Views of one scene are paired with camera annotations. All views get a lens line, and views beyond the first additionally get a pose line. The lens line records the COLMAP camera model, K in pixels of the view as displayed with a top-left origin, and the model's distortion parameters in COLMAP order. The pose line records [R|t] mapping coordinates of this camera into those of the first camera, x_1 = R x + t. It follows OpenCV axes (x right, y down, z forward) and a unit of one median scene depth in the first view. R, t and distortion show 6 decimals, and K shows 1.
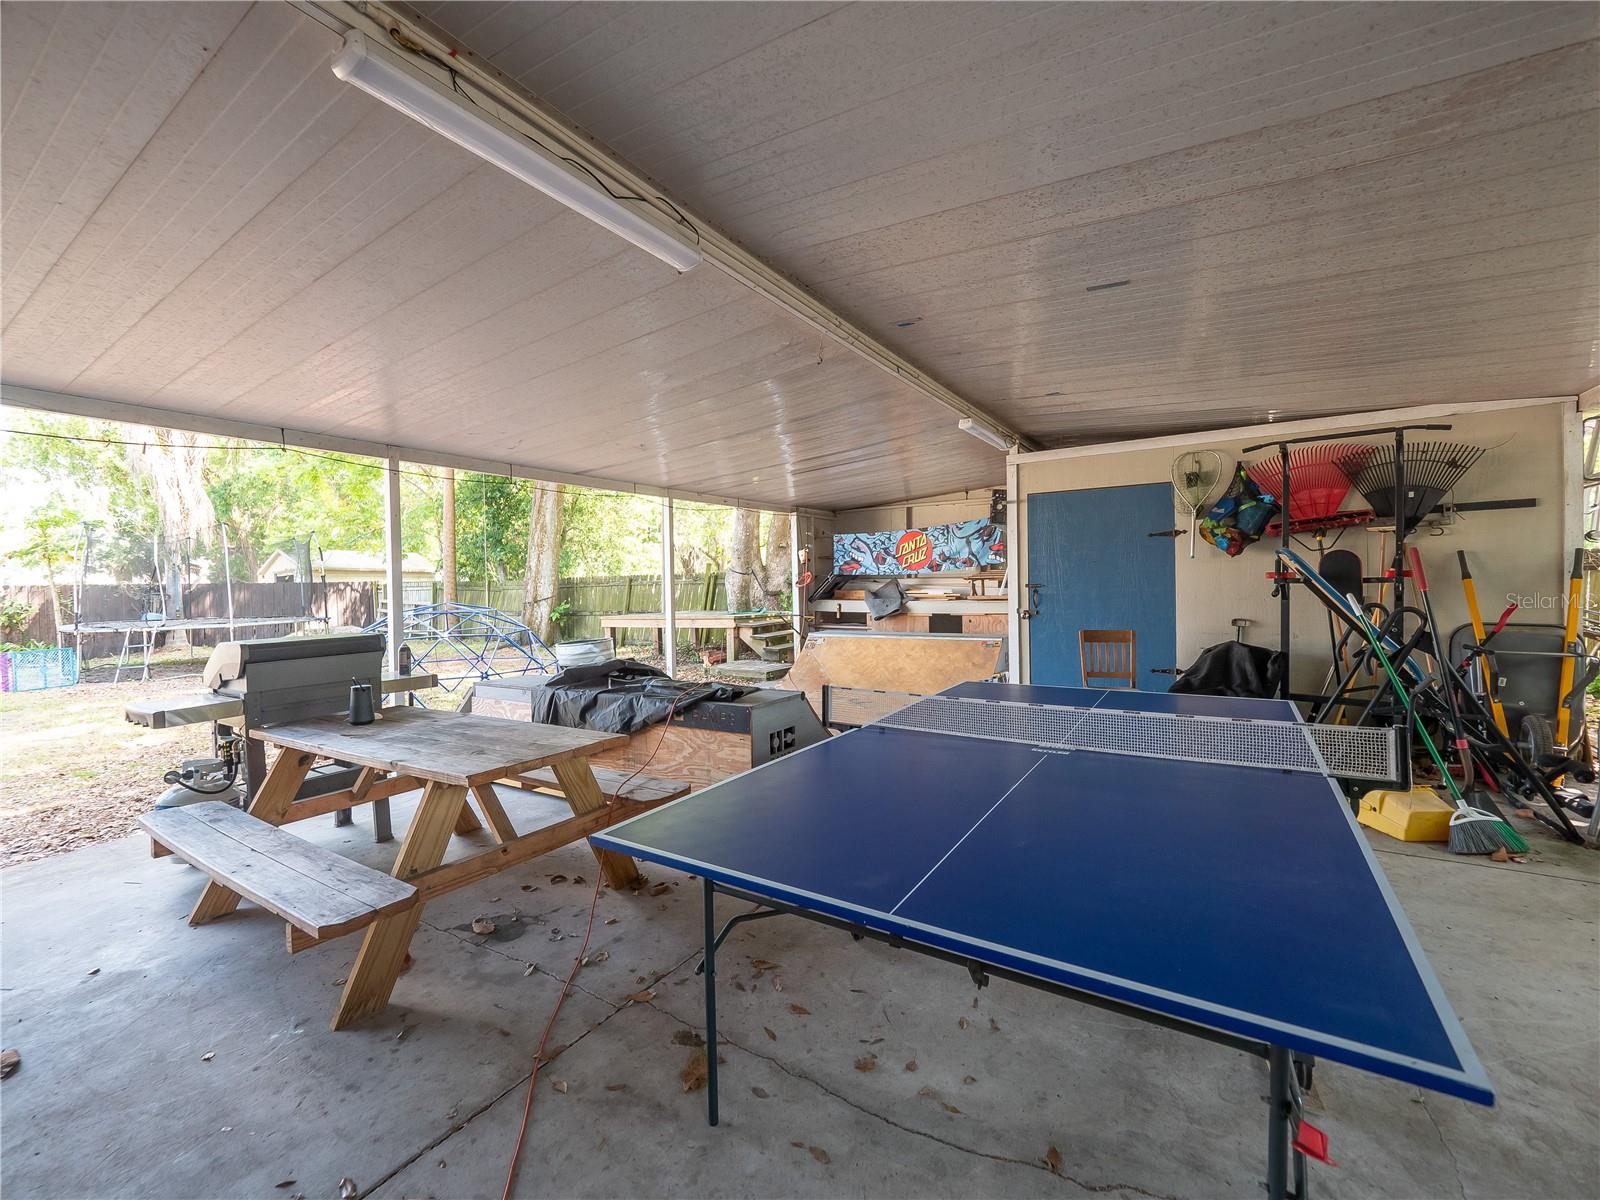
lens RADIAL K [[683.2, 0, 794.2], [0, 683.2, 595.9], [0, 0, 1]] dist [0.002494, 0.000133]
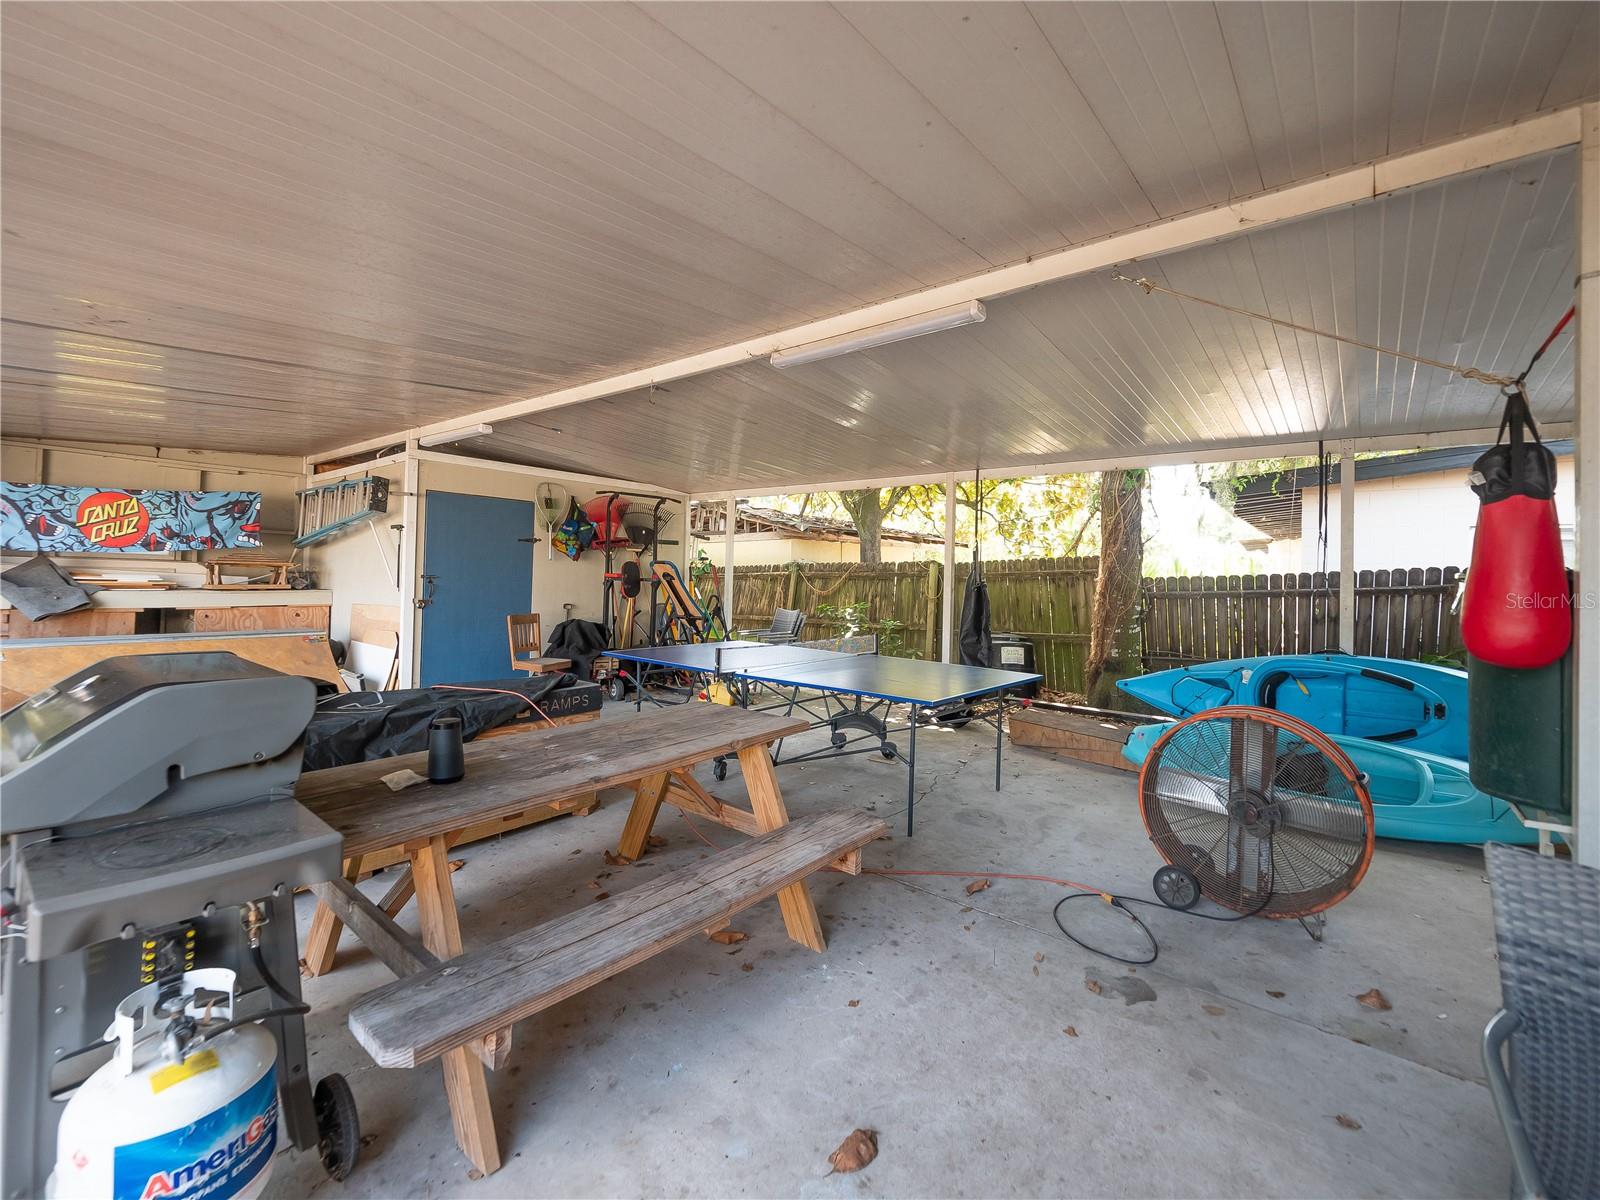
lens RADIAL K [[683.2, 0, 792.2], [0, 683.2, 587.7], [0, 0, 1]] dist [0.002494, 0.000133]
pose [[0.111233, 0.009366, 0.993750, -0.636570], [-0.007615, 0.999934, -0.008572, 0.007034], [-0.993765, -0.006614, 0.111297, 0.318526]]
